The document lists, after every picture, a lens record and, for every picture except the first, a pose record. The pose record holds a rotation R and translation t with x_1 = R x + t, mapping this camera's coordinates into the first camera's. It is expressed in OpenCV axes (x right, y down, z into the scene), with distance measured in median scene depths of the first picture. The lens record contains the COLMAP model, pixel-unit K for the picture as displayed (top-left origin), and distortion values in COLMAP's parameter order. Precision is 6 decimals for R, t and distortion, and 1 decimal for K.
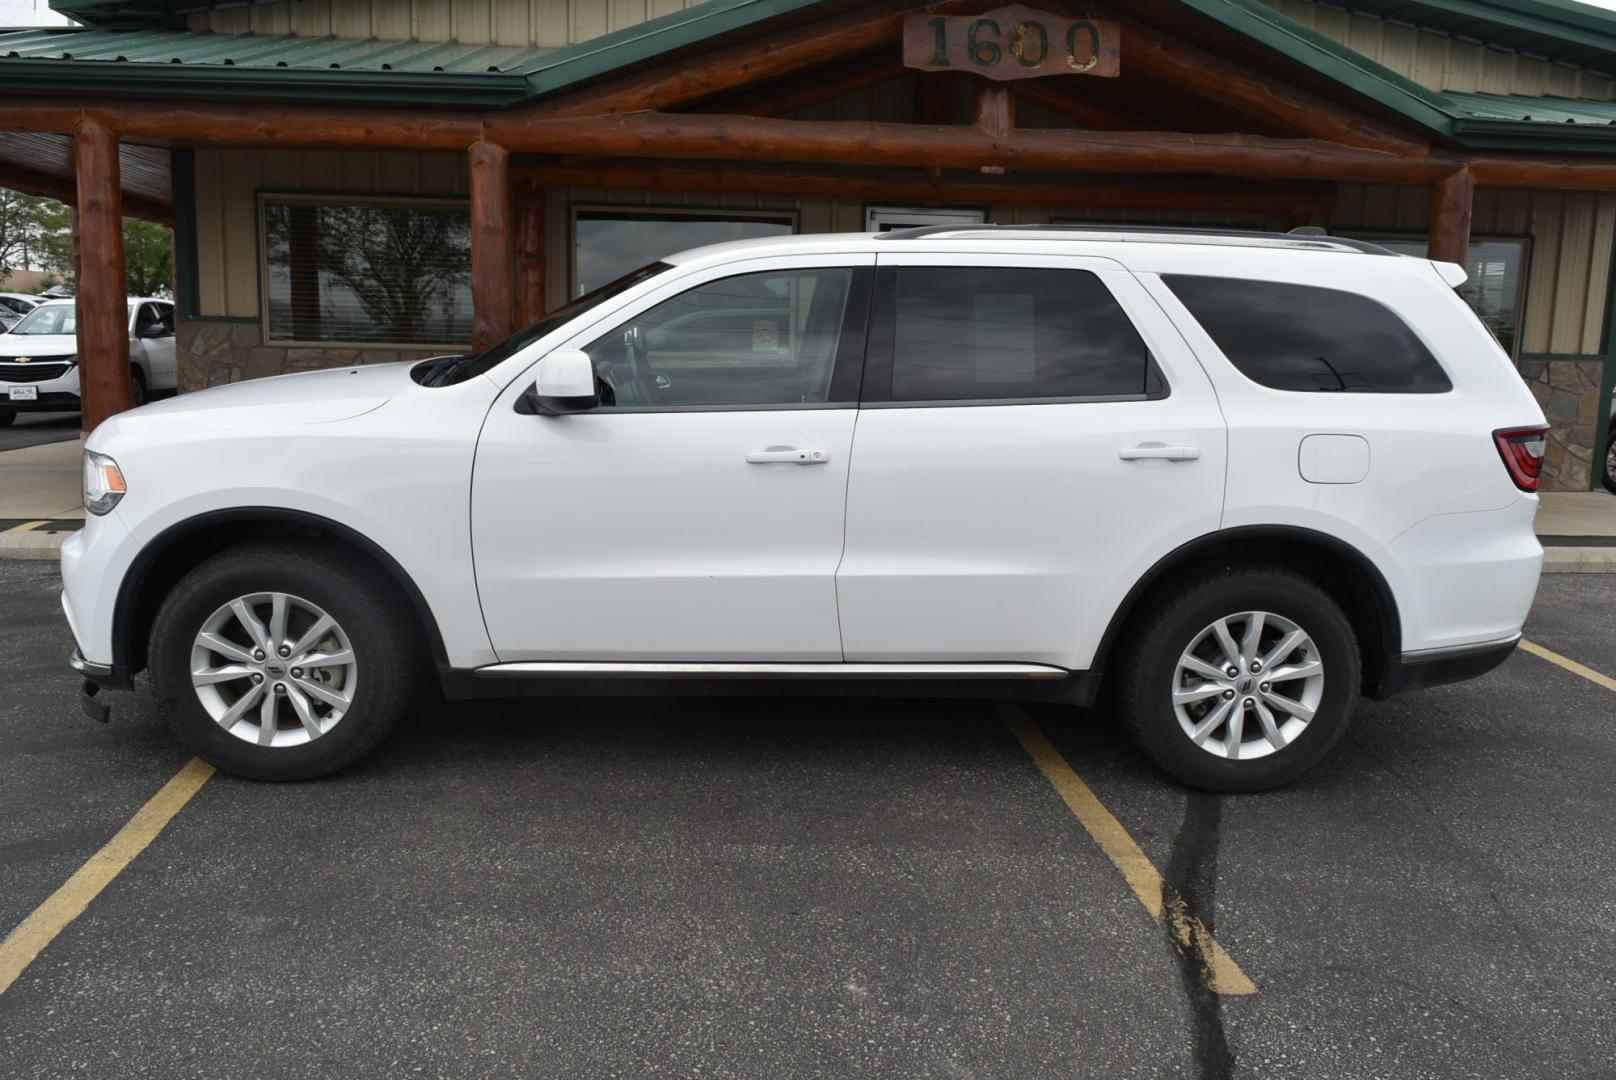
lens RADIAL K [[1244.8, 0, 800.5], [0, 1244.8, 538.9], [0, 0, 1]] dist [-0.023879, 0.012811]
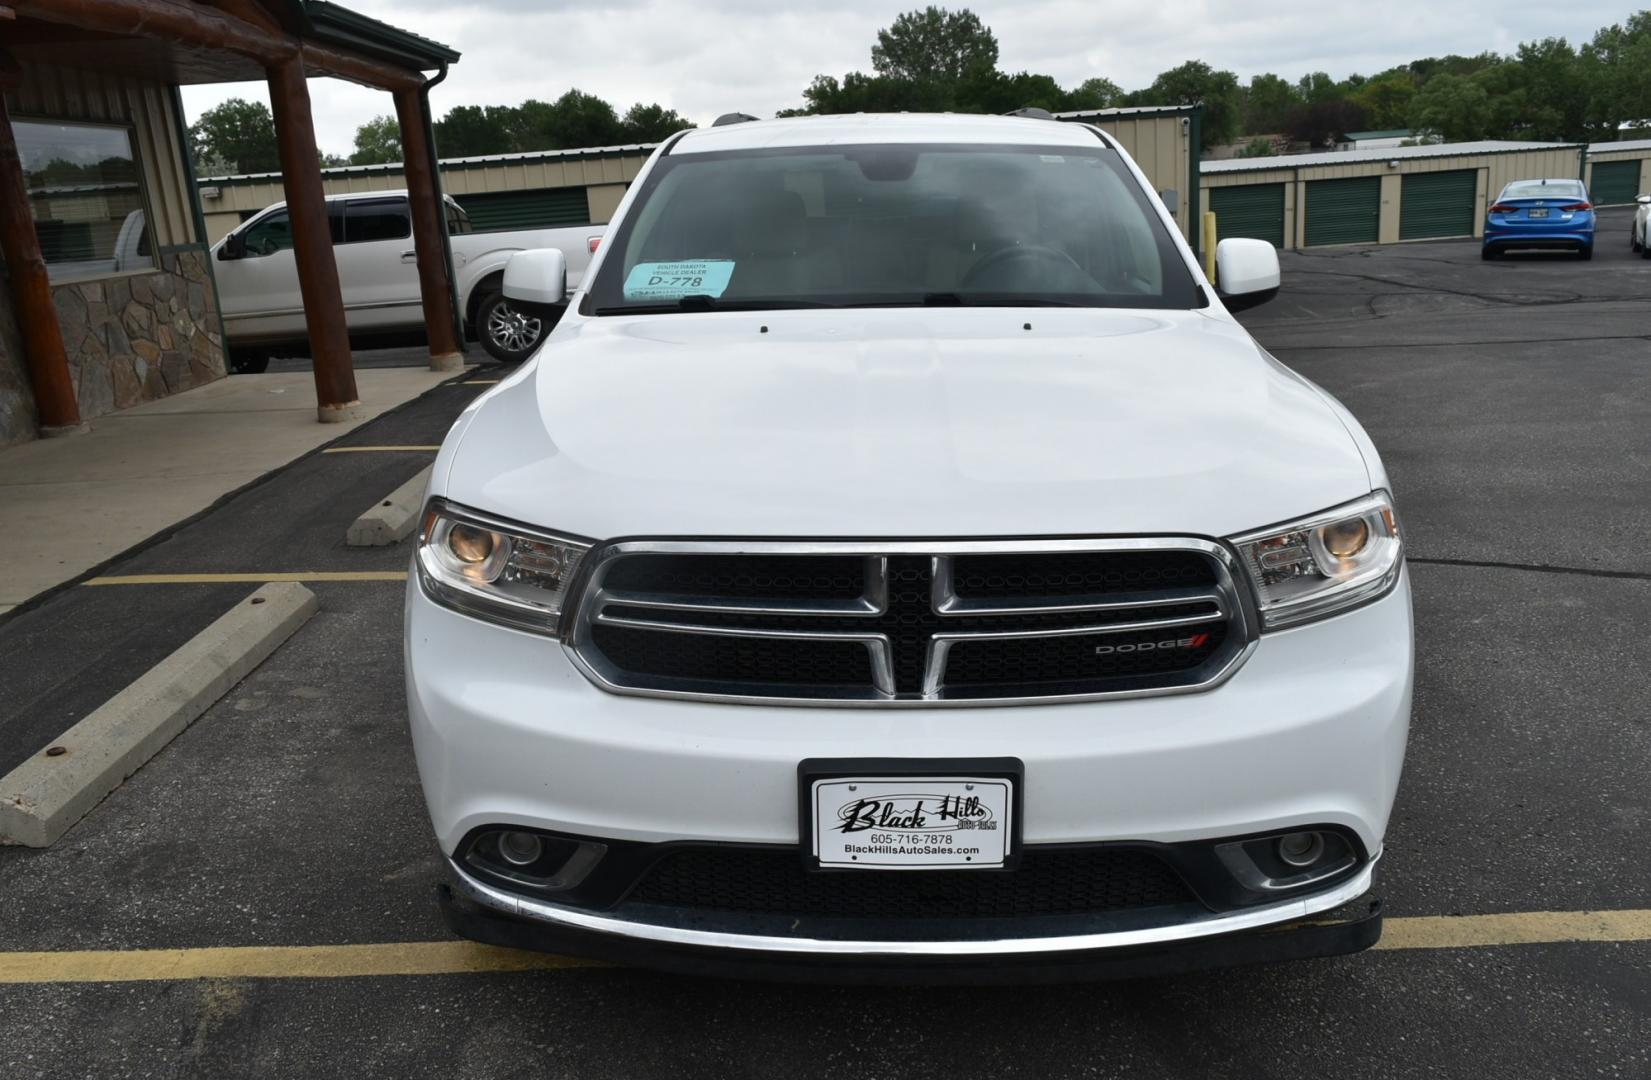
lens RADIAL K [[1295.5, 0, 820.3], [0, 1295.5, 534.3], [0, 0, 1]] dist [-0.010514, -0.002948]
pose [[0.083787, -0.289269, 0.953574, -0.558542], [0.226129, 0.937494, 0.264521, -0.127389], [-0.970487, 0.193467, 0.143962, 0.564943]]
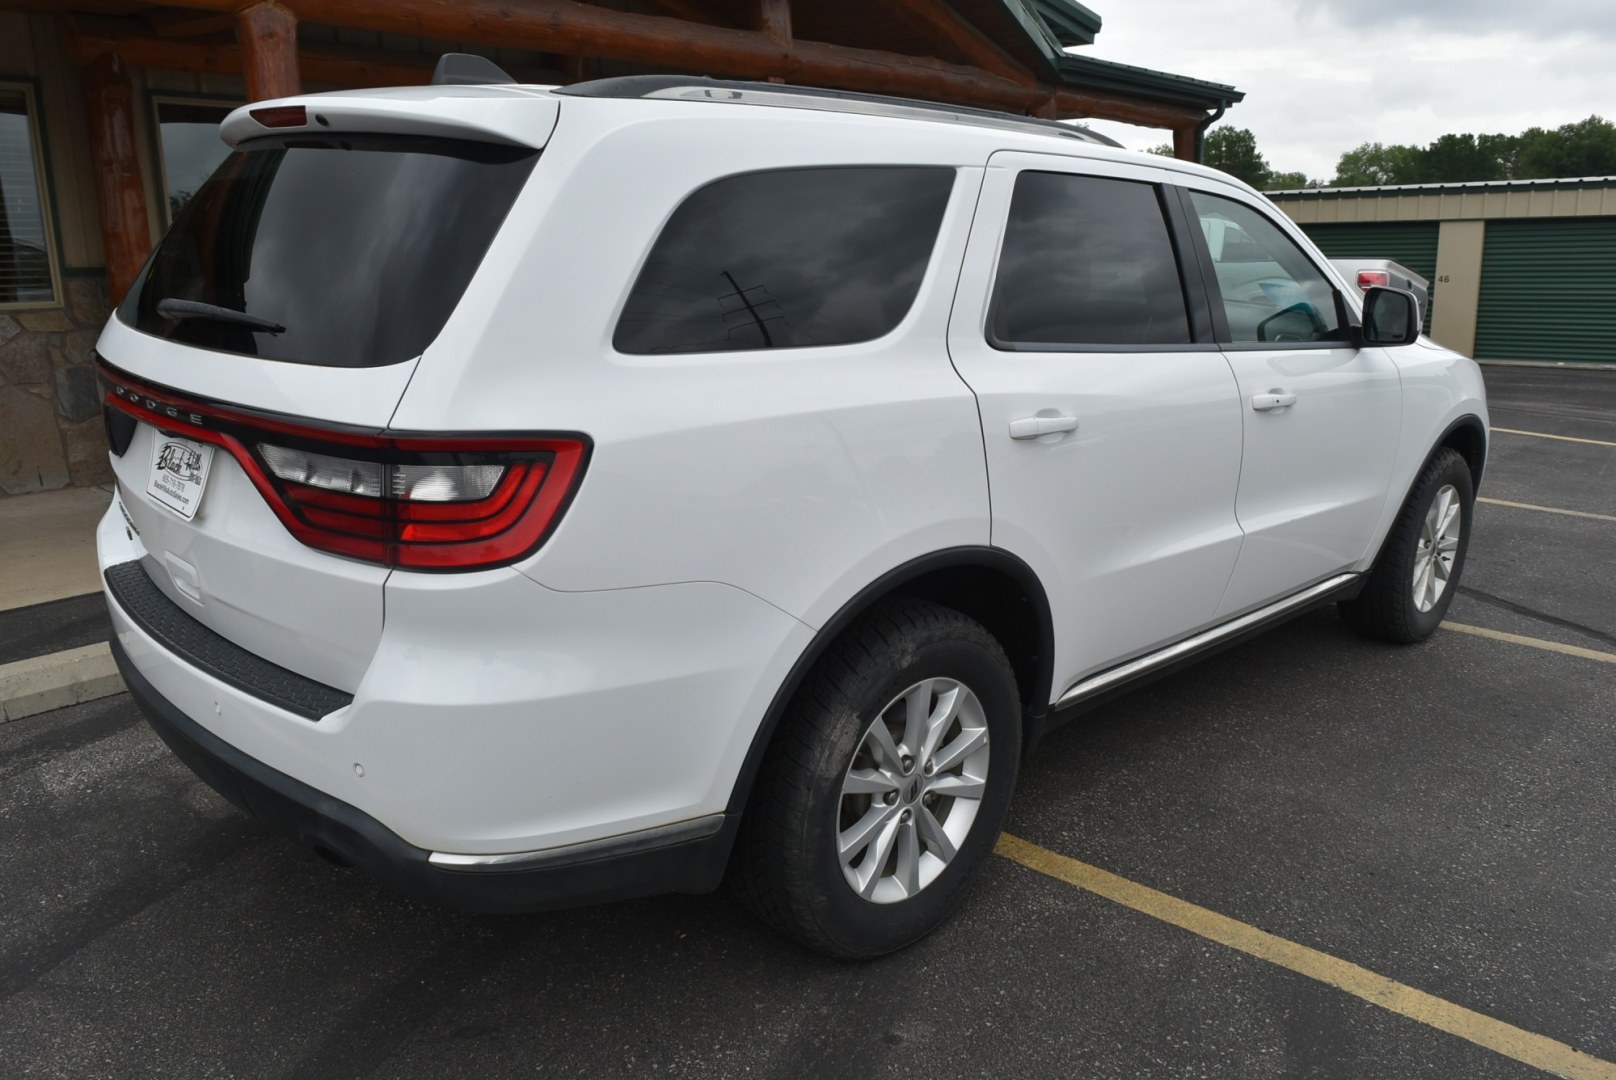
lens RADIAL K [[1244.8, 0, 800.5], [0, 1244.8, 538.9], [0, 0, 1]] dist [-0.023879, 0.012811]
pose [[0.731108, -0.189536, 0.655407, -0.550423], [0.140211, 0.981873, 0.127541, -0.073332], [-0.667700, -0.001351, 0.744430, 0.287452]]
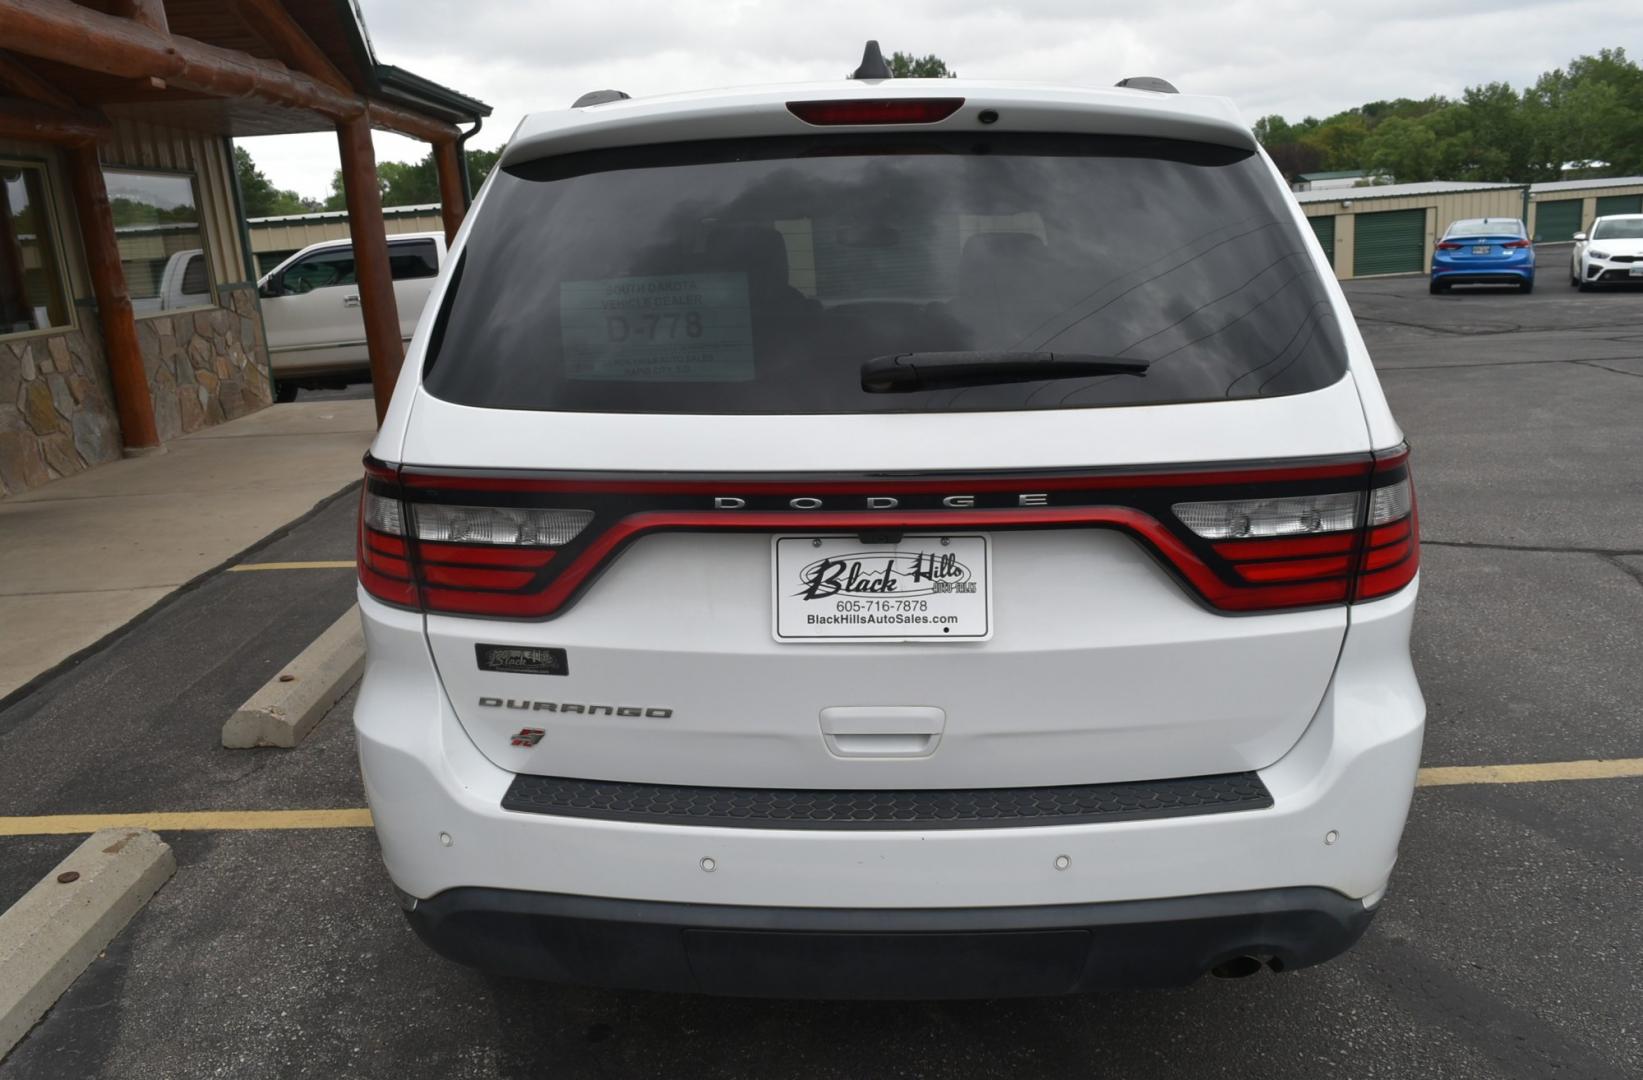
lens RADIAL K [[1283.6, 0, 815.9], [0, 1283.6, 535.6], [0, 0, 1]] dist [-0.009333, -0.006358]
pose [[0.063062, -0.264576, 0.962301, -0.679529], [0.228947, 0.942341, 0.244084, -0.140168], [-0.971394, 0.204924, 0.120000, 0.596677]]
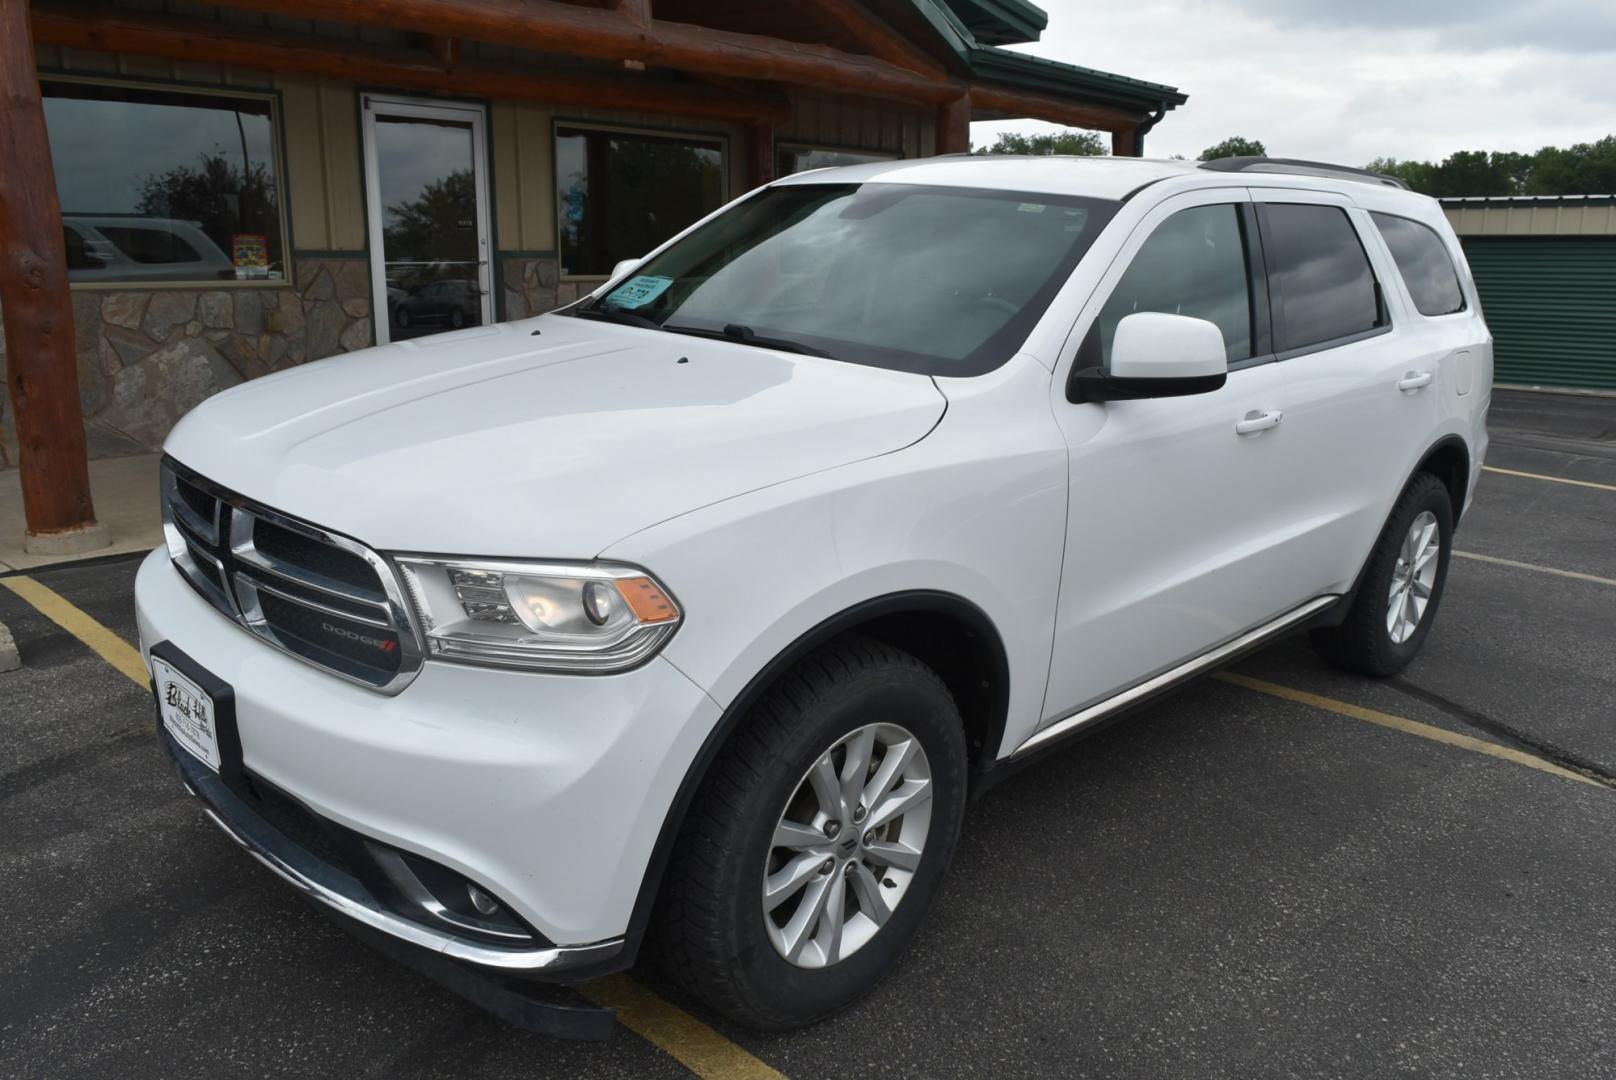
lens RADIAL K [[1244.8, 0, 800.5], [0, 1244.8, 538.9], [0, 0, 1]] dist [-0.023879, 0.012811]
pose [[0.739475, -0.169607, 0.651467, -0.408280], [0.115467, 0.985355, 0.125468, -0.064553], [-0.663207, -0.017558, 0.748230, 0.266987]]
